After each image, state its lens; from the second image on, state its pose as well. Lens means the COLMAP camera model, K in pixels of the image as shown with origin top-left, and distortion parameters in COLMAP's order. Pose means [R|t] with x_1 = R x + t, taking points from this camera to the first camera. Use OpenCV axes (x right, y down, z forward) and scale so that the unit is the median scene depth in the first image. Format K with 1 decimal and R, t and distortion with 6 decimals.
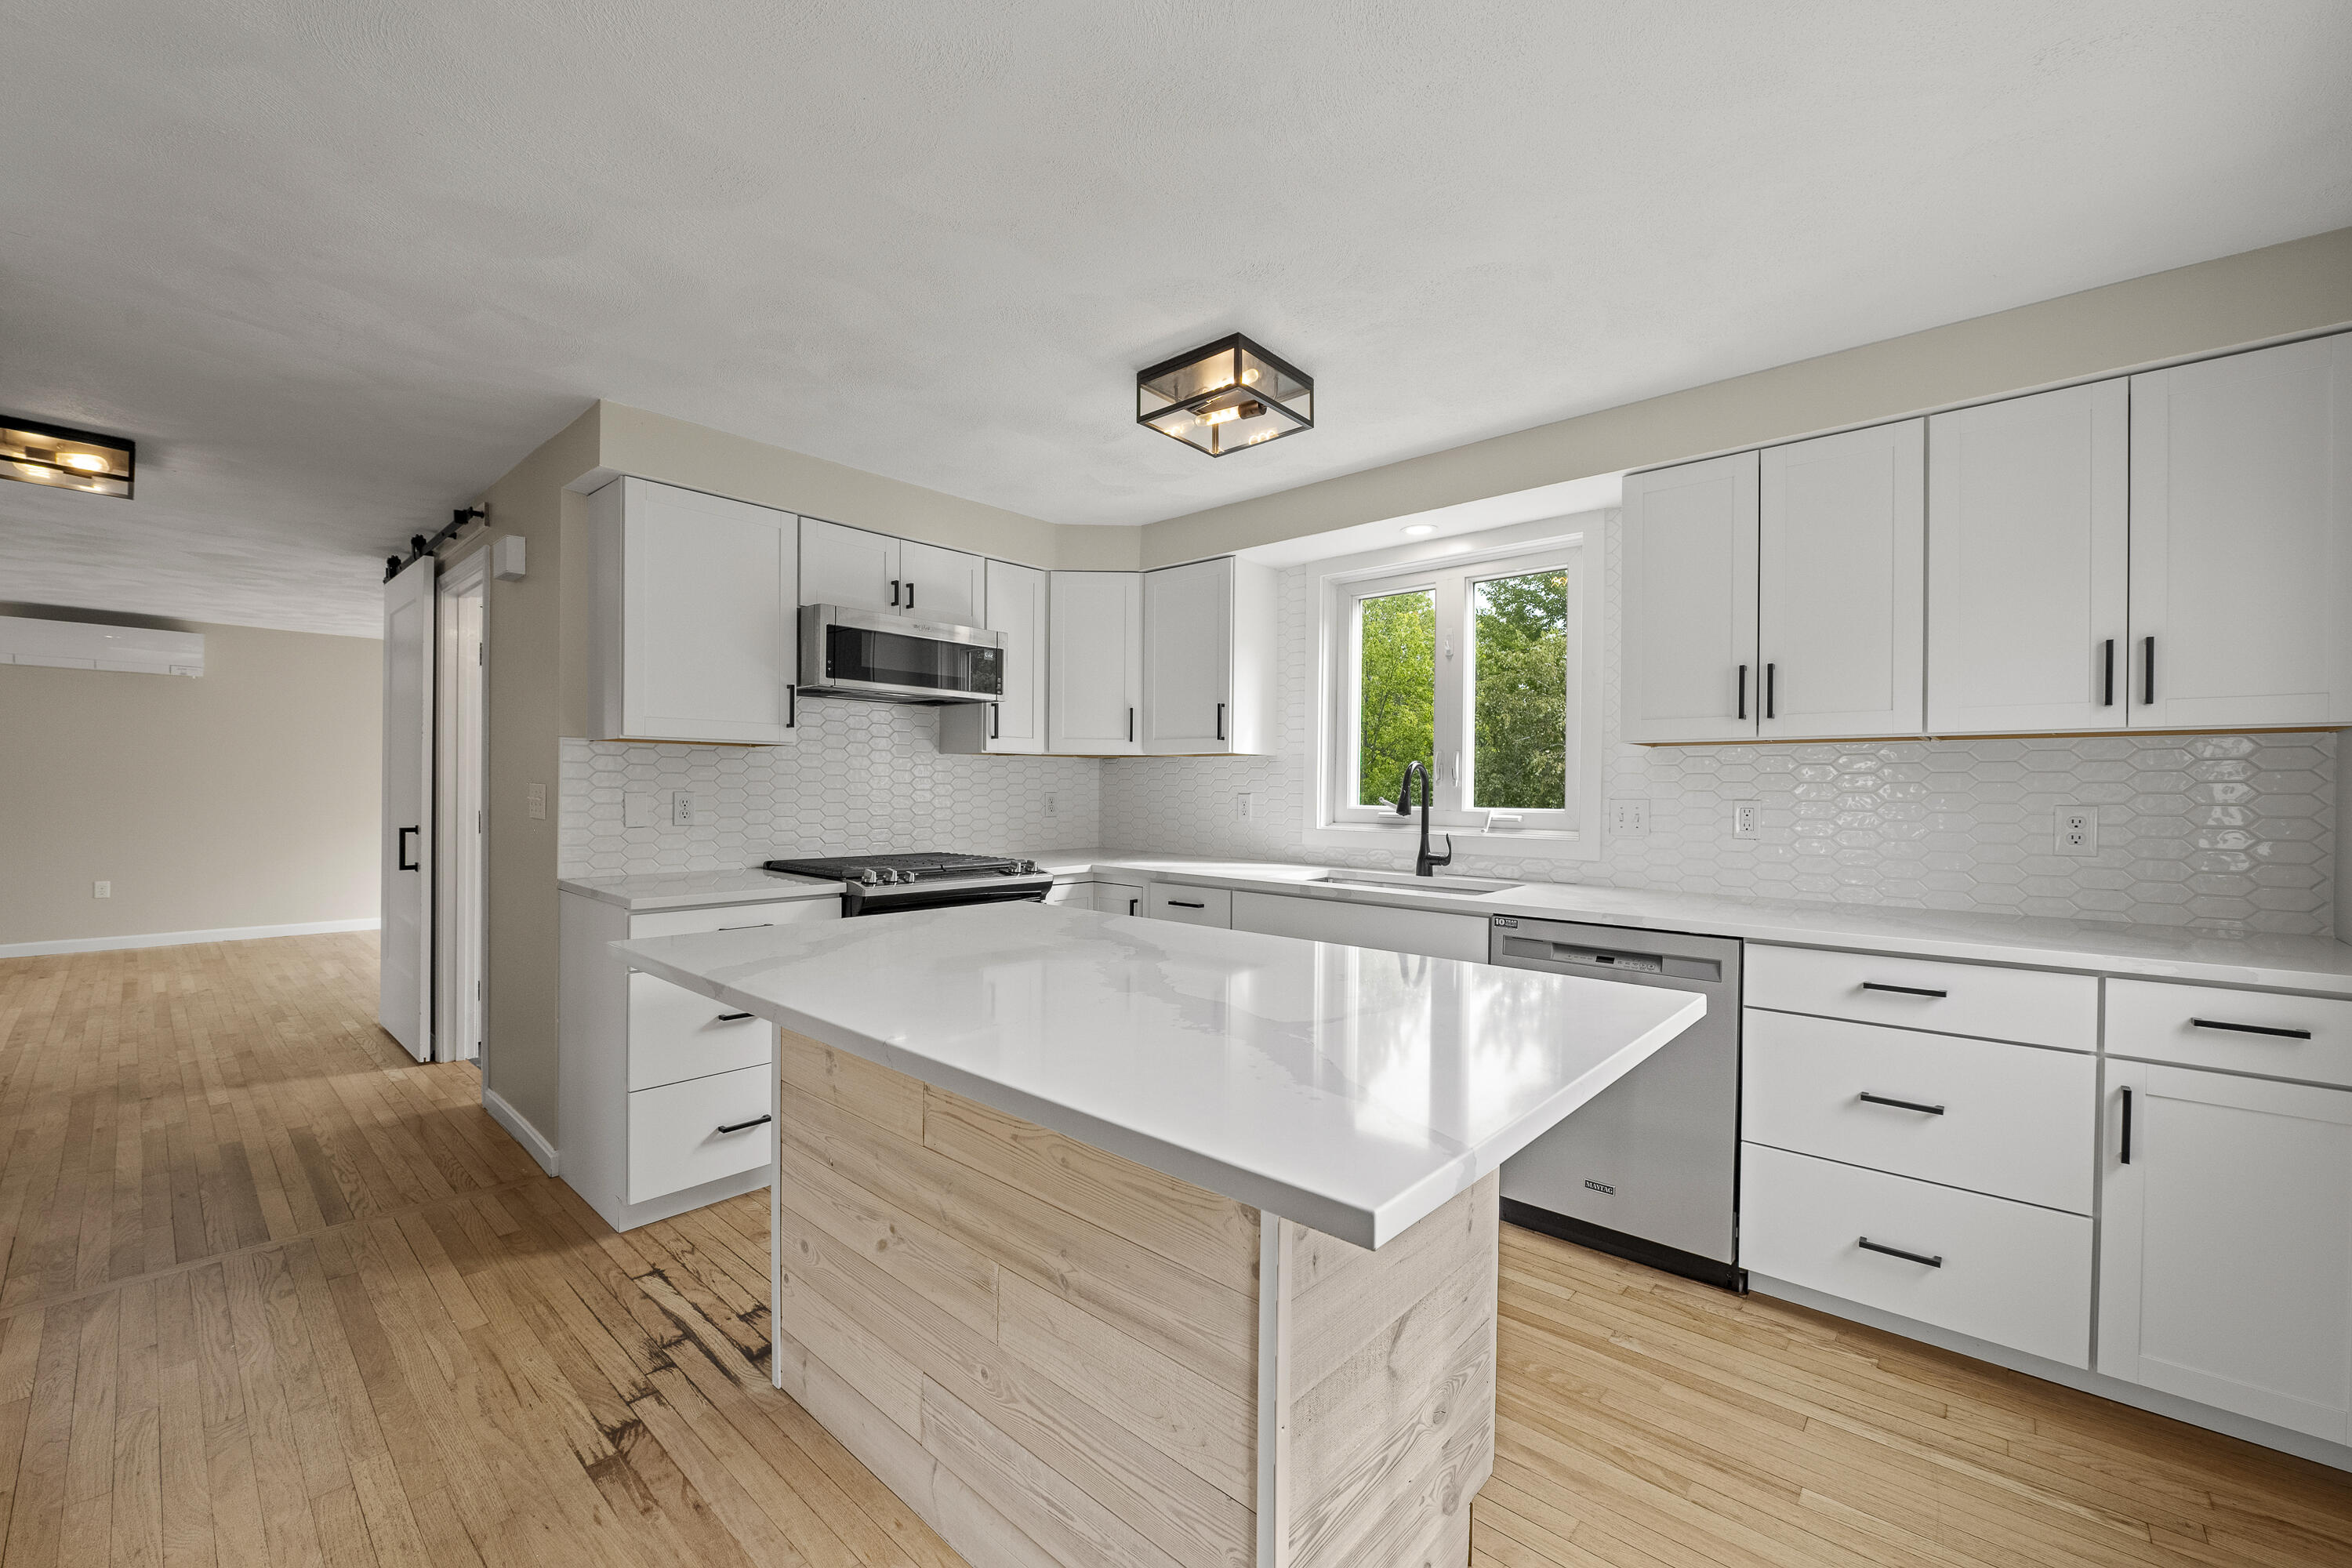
lens RADIAL K [[915.9, 0, 1150.1], [0, 915.9, 796.6], [0, 0, 1]] dist [-0.005822, -0.000697]
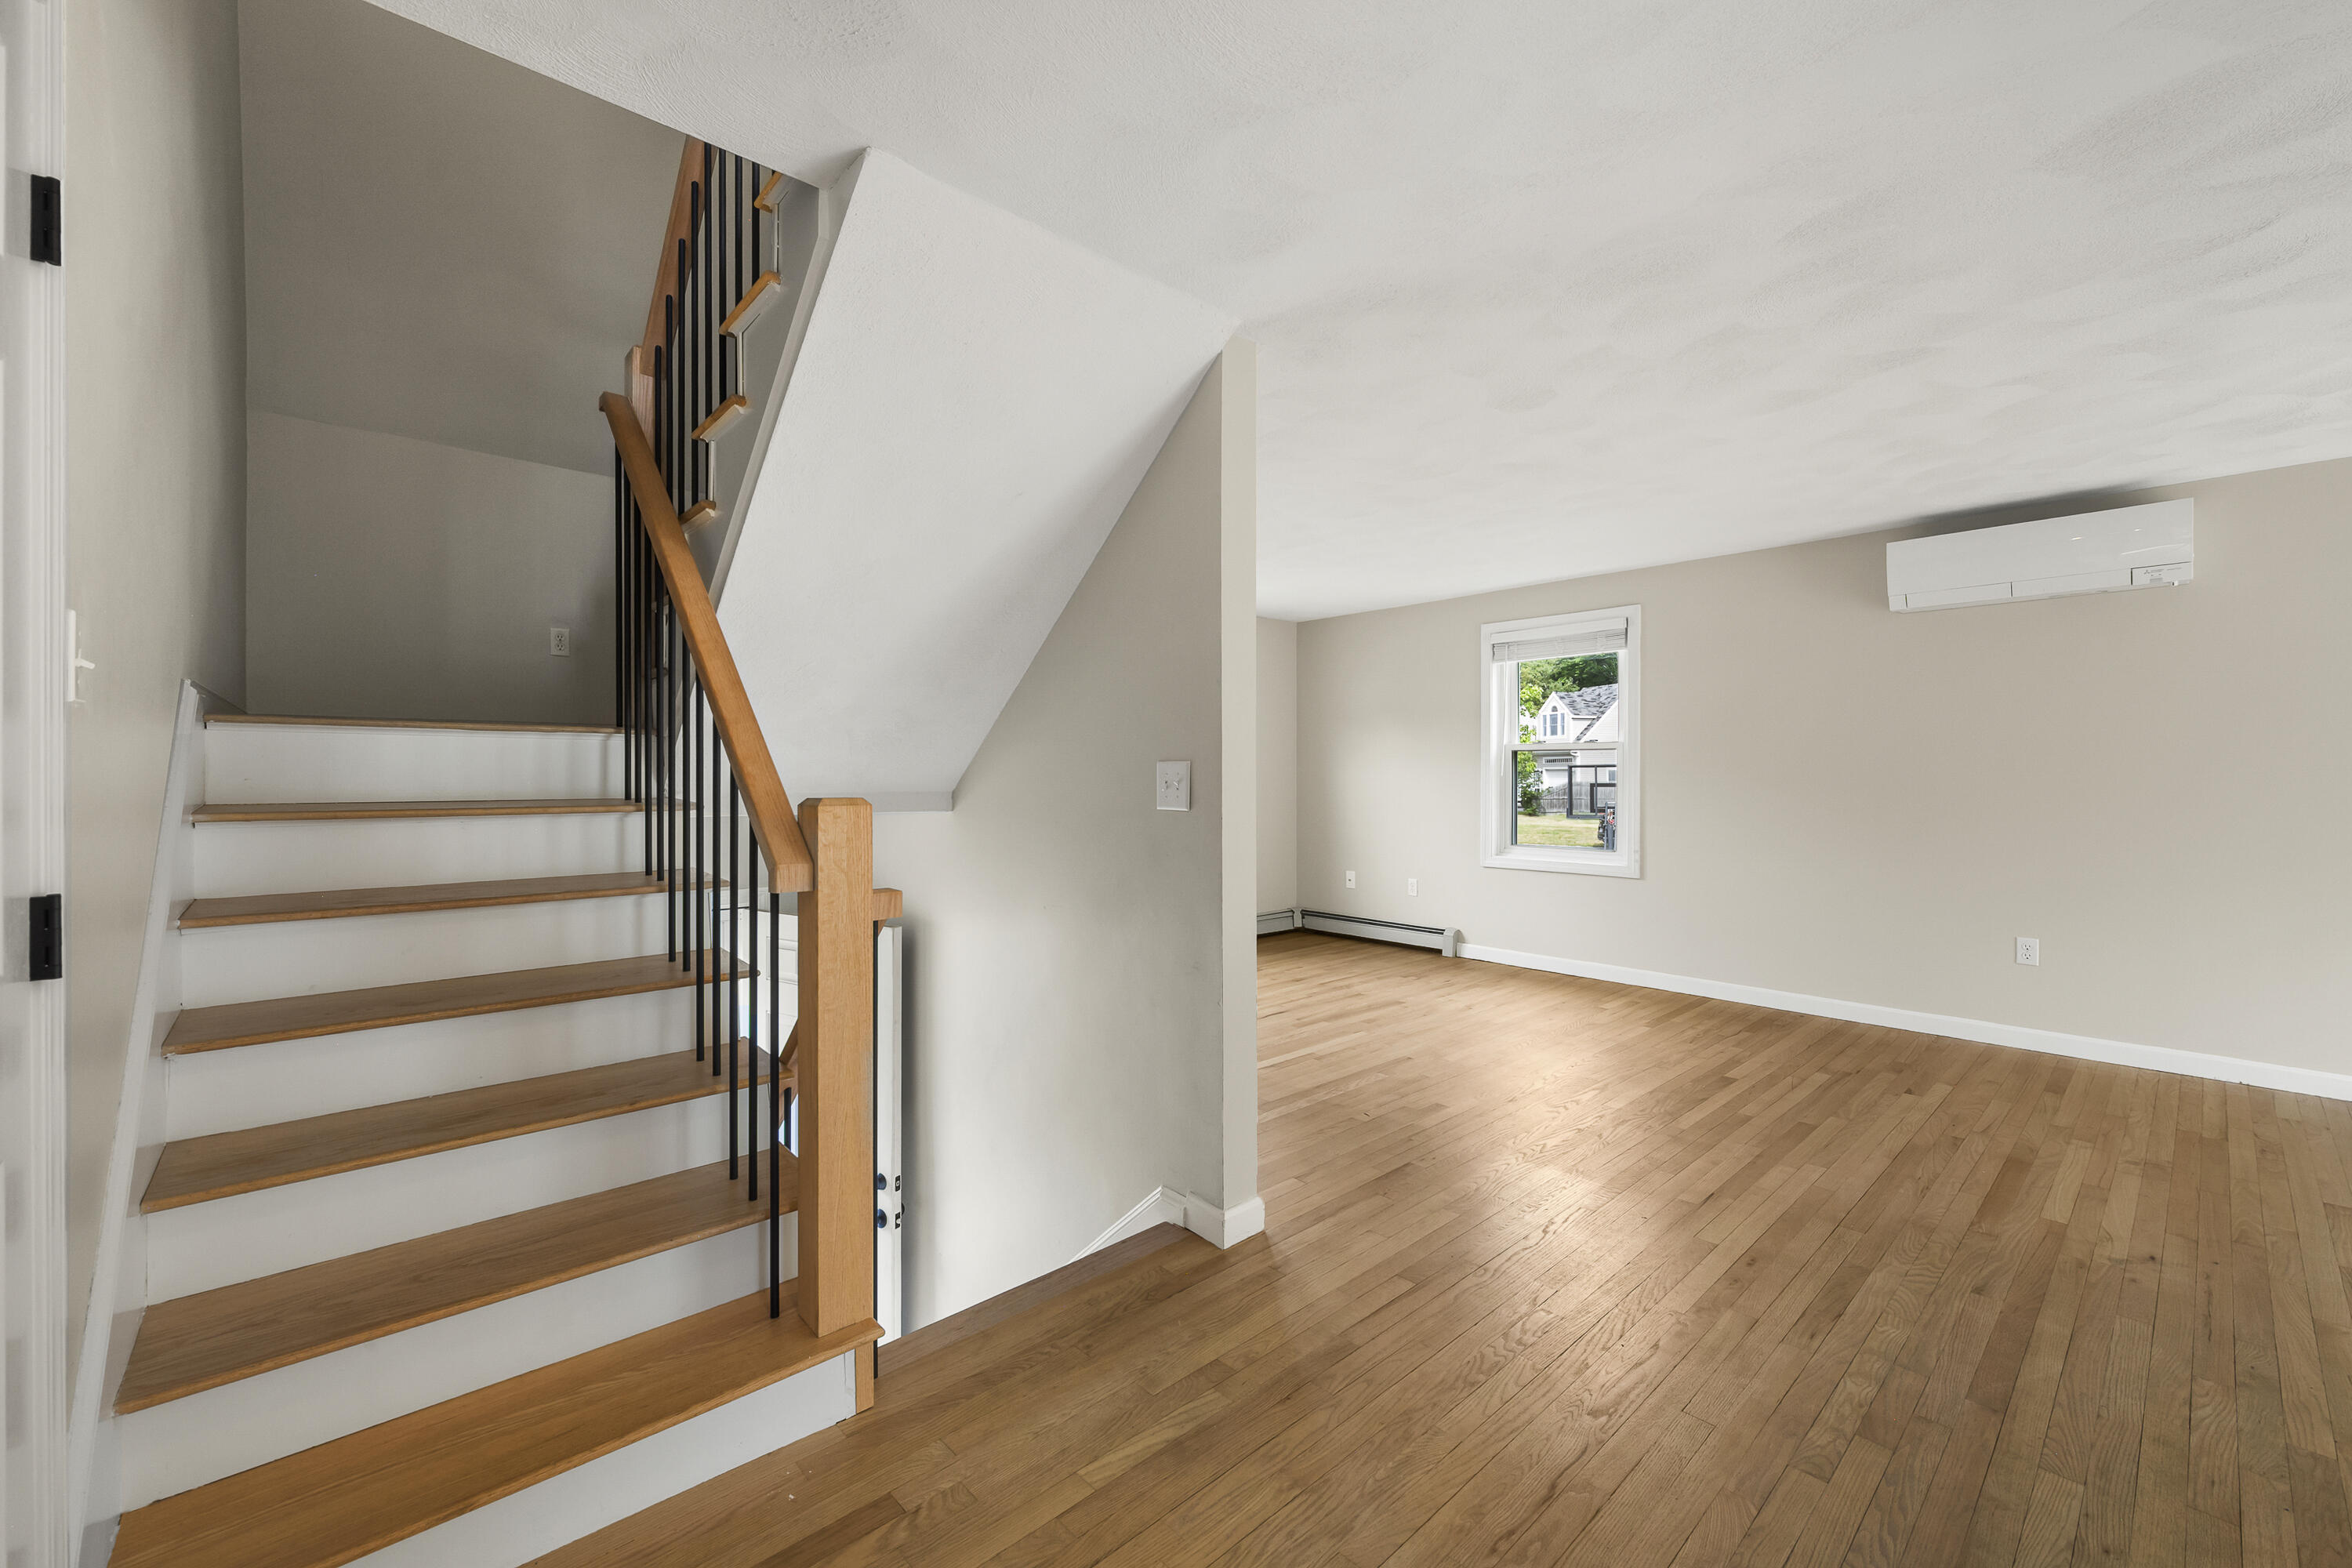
lens RADIAL K [[915.9, 0, 1167.5], [0, 915.9, 773.1], [0, 0, 1]] dist [-0.005822, -0.000697]
pose [[-0.121125, -0.011502, -0.992571, -0.960762], [-0.010329, 0.999893, -0.010327, -0.012737], [0.992583, 0.009002, -0.121231, 1.018333]]
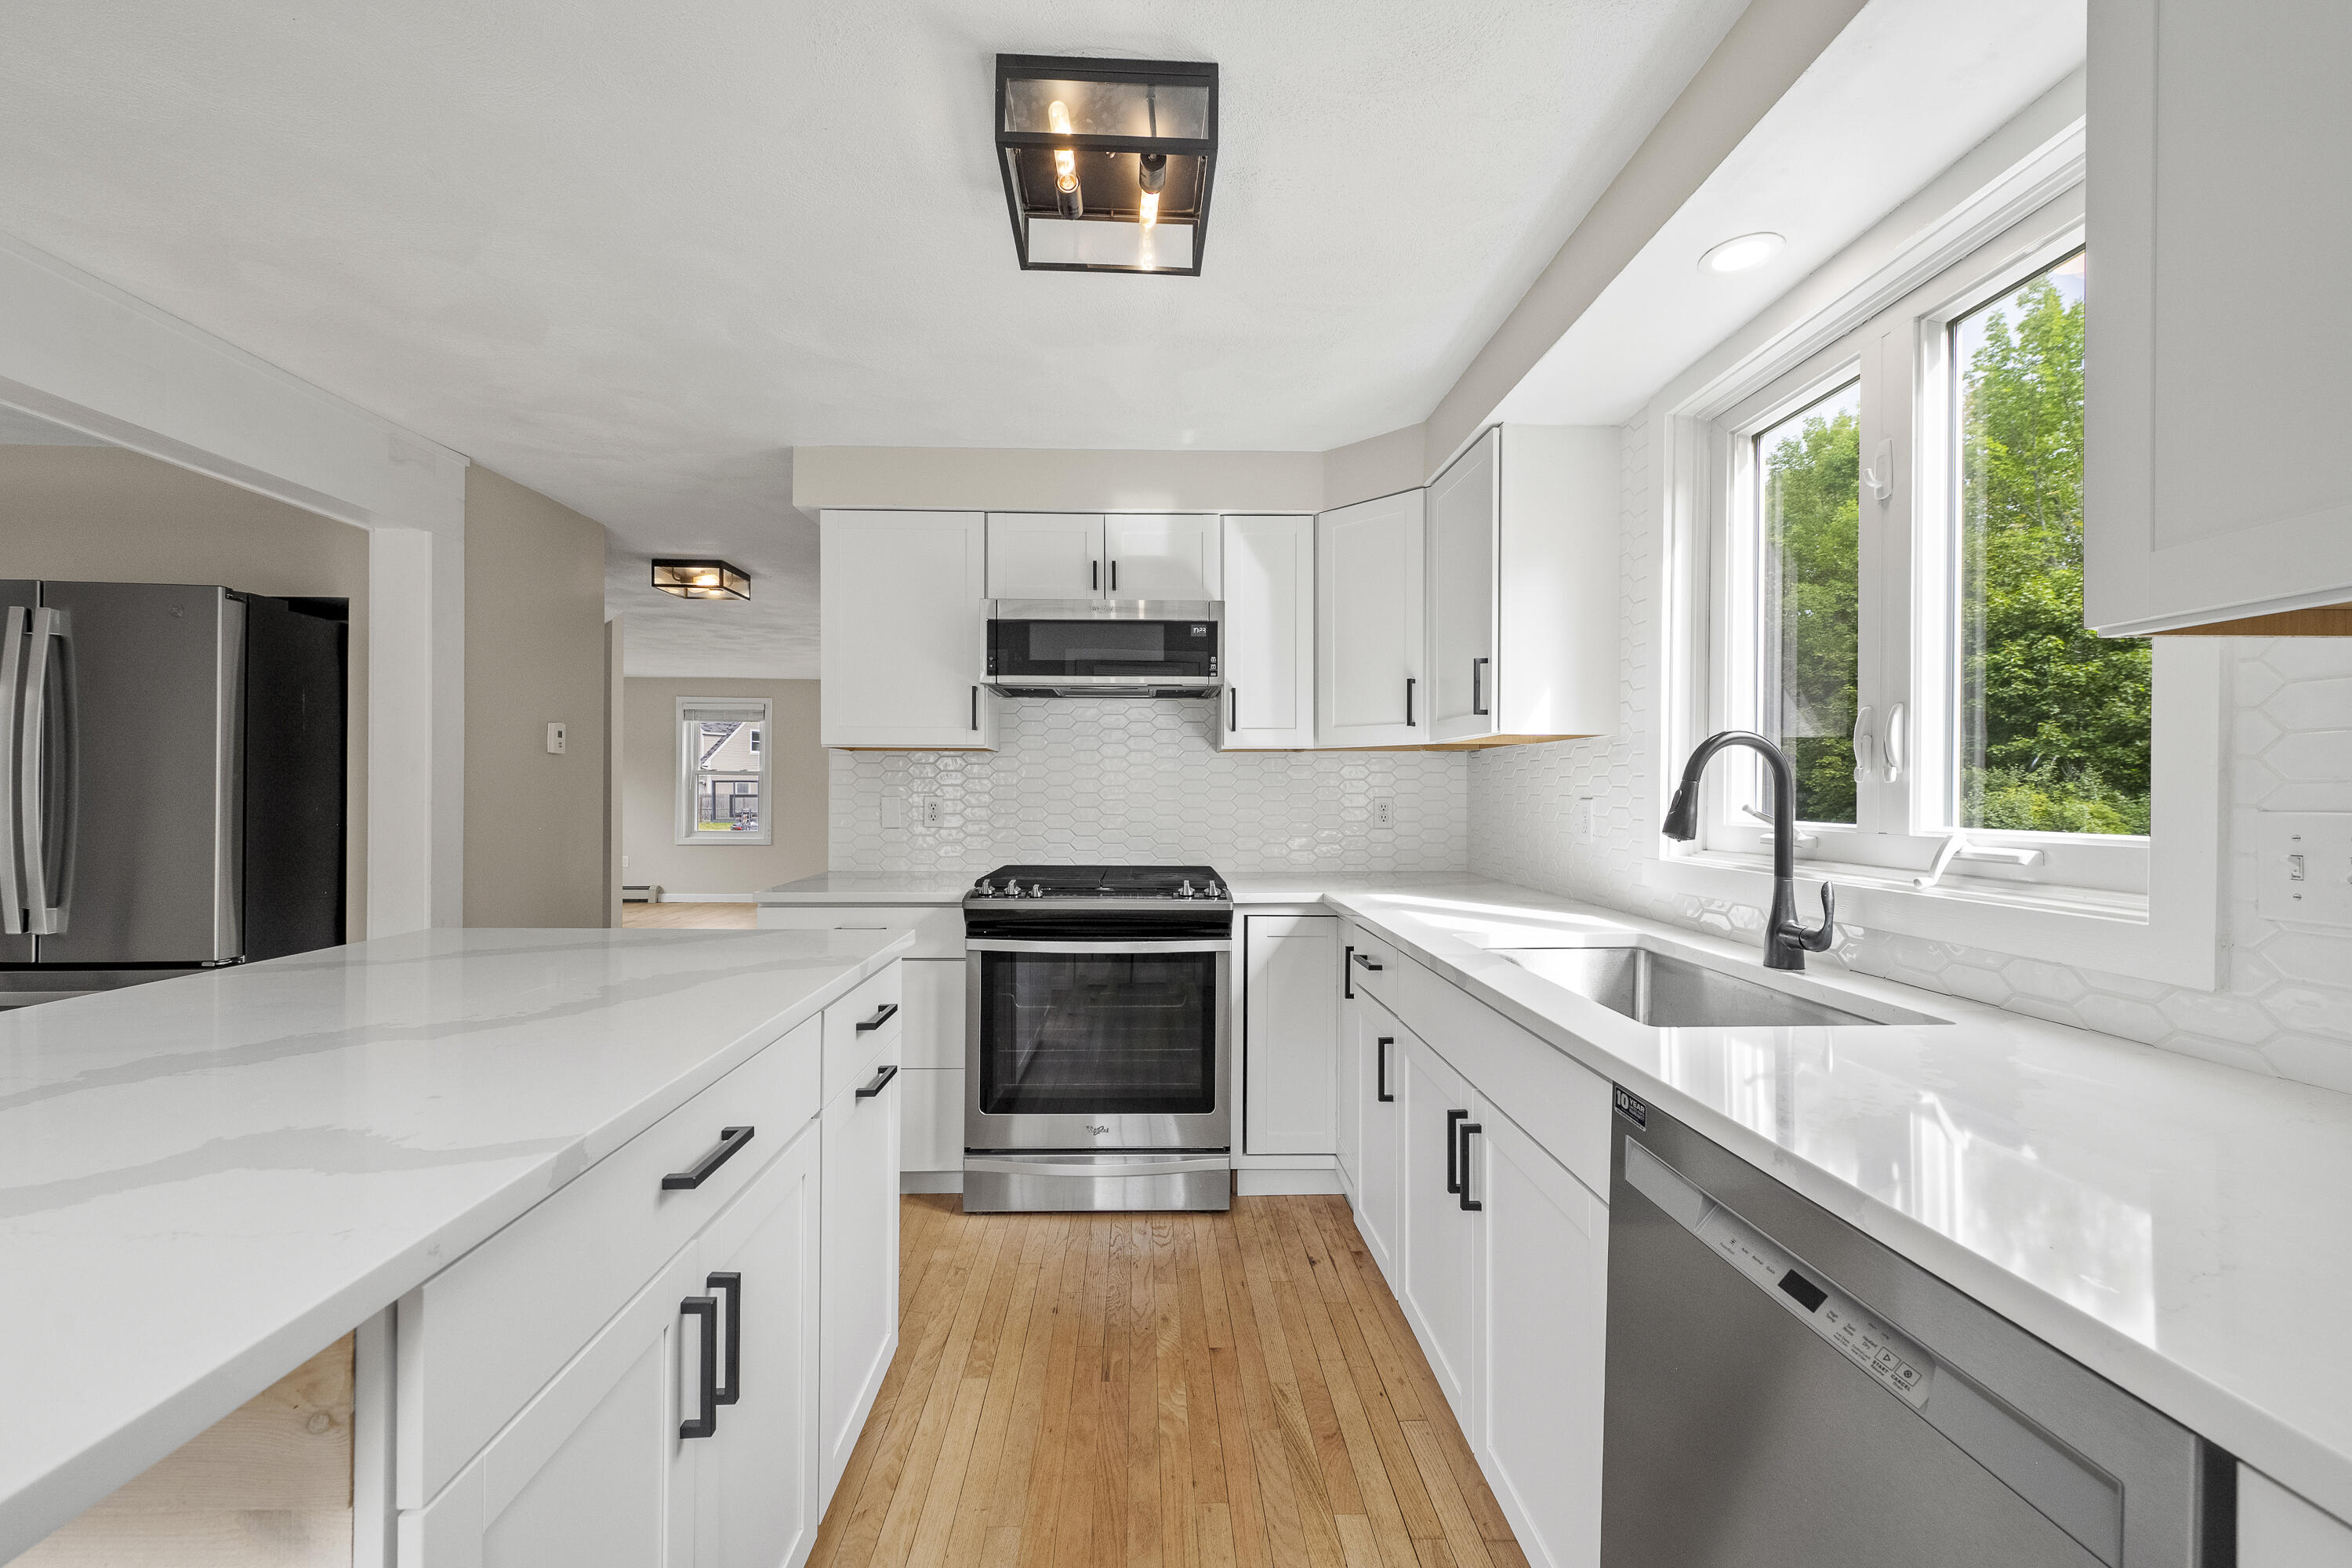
lens RADIAL K [[915.9, 0, 1171.2], [0, 915.9, 786.3], [0, 0, 1]] dist [-0.005822, -0.000697]
pose [[0.699453, -0.008472, -0.714628, 0.457017], [-0.006388, 0.999816, -0.018105, 0.002193], [0.714650, 0.017228, 0.699270, 0.468108]]
